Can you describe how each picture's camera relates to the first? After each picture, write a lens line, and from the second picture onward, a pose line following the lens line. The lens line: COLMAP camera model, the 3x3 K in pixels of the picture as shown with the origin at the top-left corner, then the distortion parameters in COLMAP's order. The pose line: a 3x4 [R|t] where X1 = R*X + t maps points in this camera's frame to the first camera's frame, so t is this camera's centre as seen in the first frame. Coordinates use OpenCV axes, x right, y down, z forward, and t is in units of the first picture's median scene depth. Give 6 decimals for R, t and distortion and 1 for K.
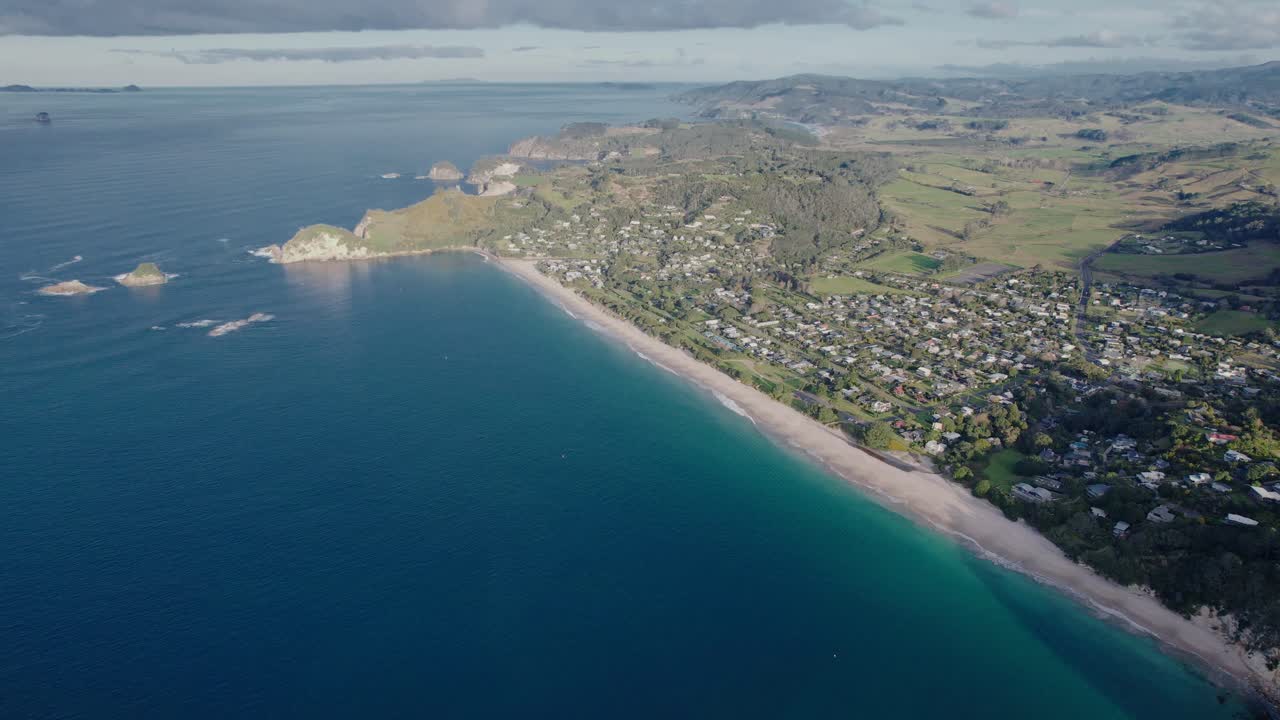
lens RADIAL K [[817.4, 0, 640.0], [0, 817.4, 360.0], [0, 0, 1]] dist [-0.073474, 0.073046]
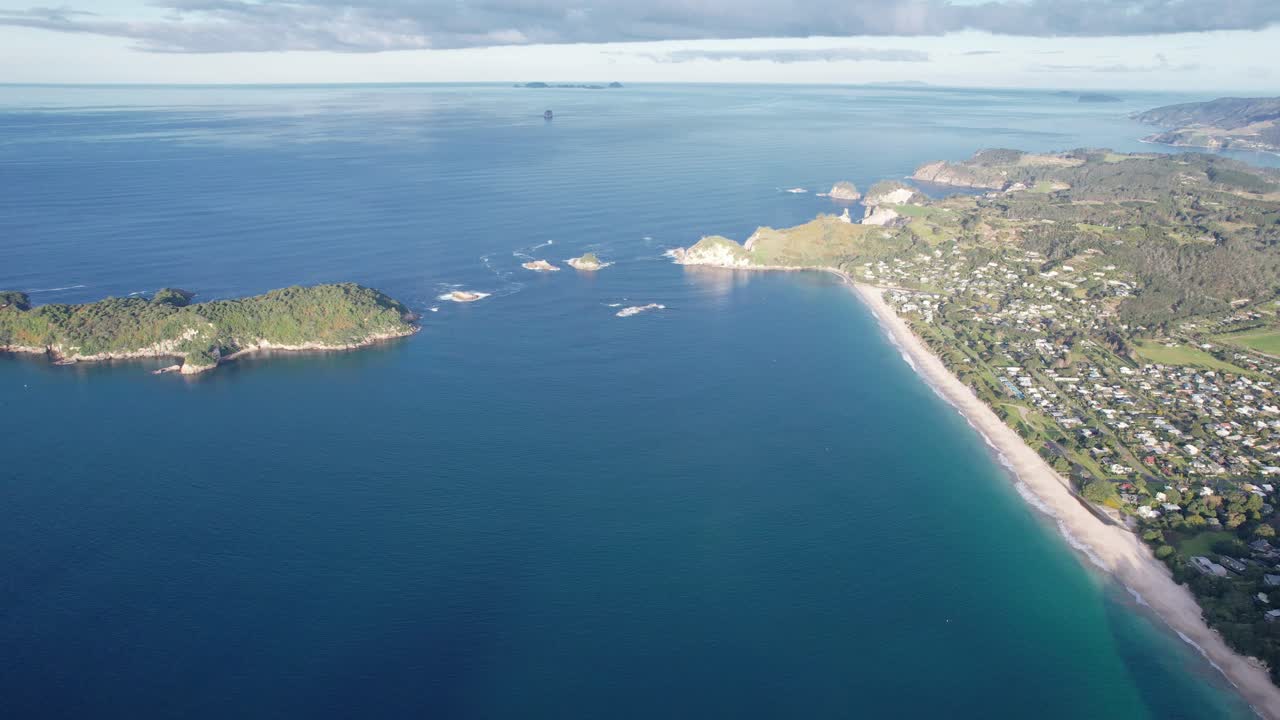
lens RADIAL K [[818.7, 0, 640.0], [0, 818.7, 360.0], [0, 0, 1]] dist [-0.078679, 0.067743]
pose [[0.871601, 0.168500, -0.460348, 0.106625], [-0.168396, 0.984839, 0.041646, -0.013265], [0.460386, 0.041222, 0.886761, -0.150273]]
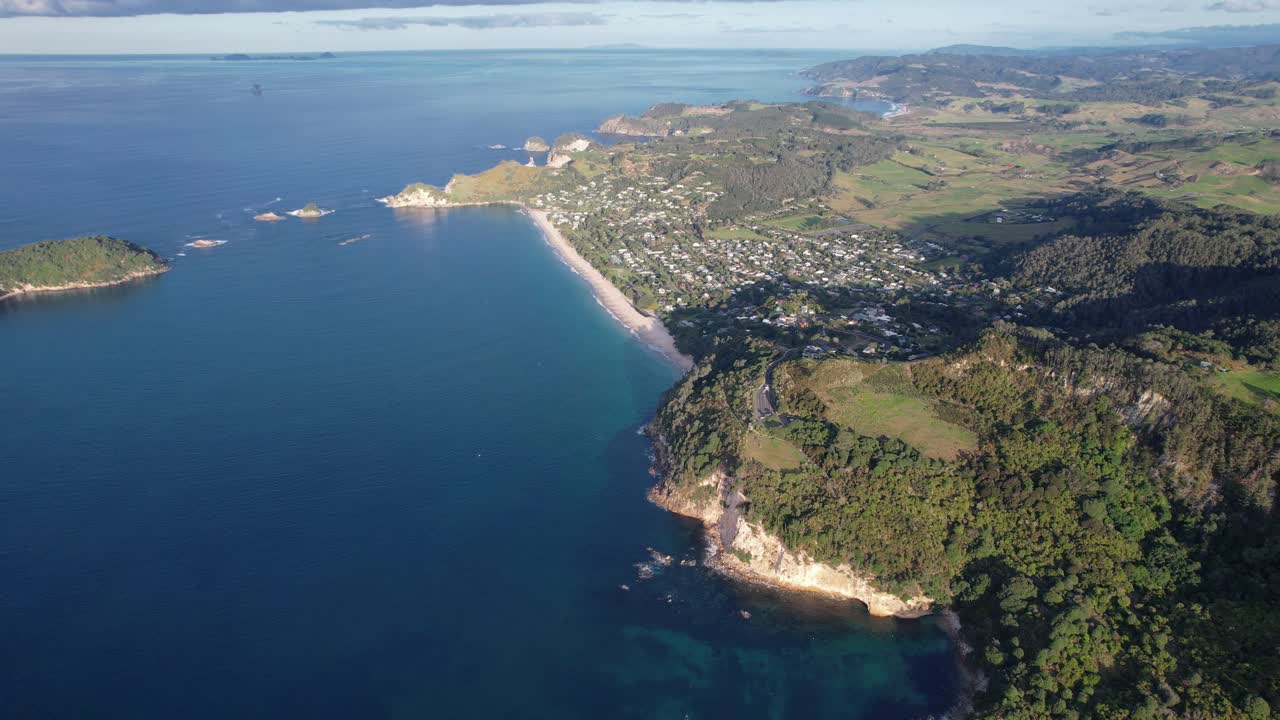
lens RADIAL K [[817.4, 0, 640.0], [0, 817.4, 360.0], [0, 0, 1]] dist [-0.073474, 0.073046]
pose [[0.981314, 0.069195, -0.179541, 0.306362], [-0.062012, 0.997046, 0.045321, 0.068781], [0.182146, -0.033340, 0.982706, -0.430717]]
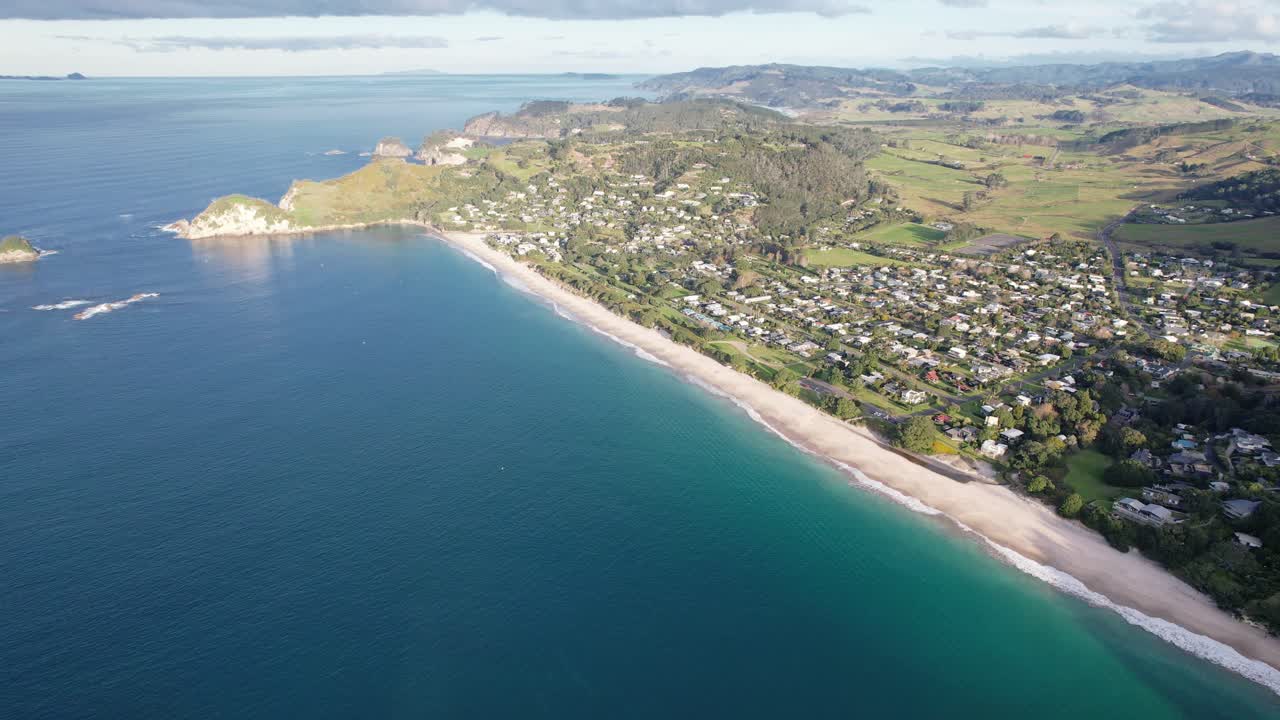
lens RADIAL K [[818.7, 0, 640.0], [0, 818.7, 360.0], [0, 0, 1]] dist [-0.078679, 0.067743]
pose [[0.999118, -0.010704, 0.040593, 0.000799], [0.010386, 0.999914, 0.008025, 0.006774], [-0.040676, -0.007596, 0.999144, 0.119483]]
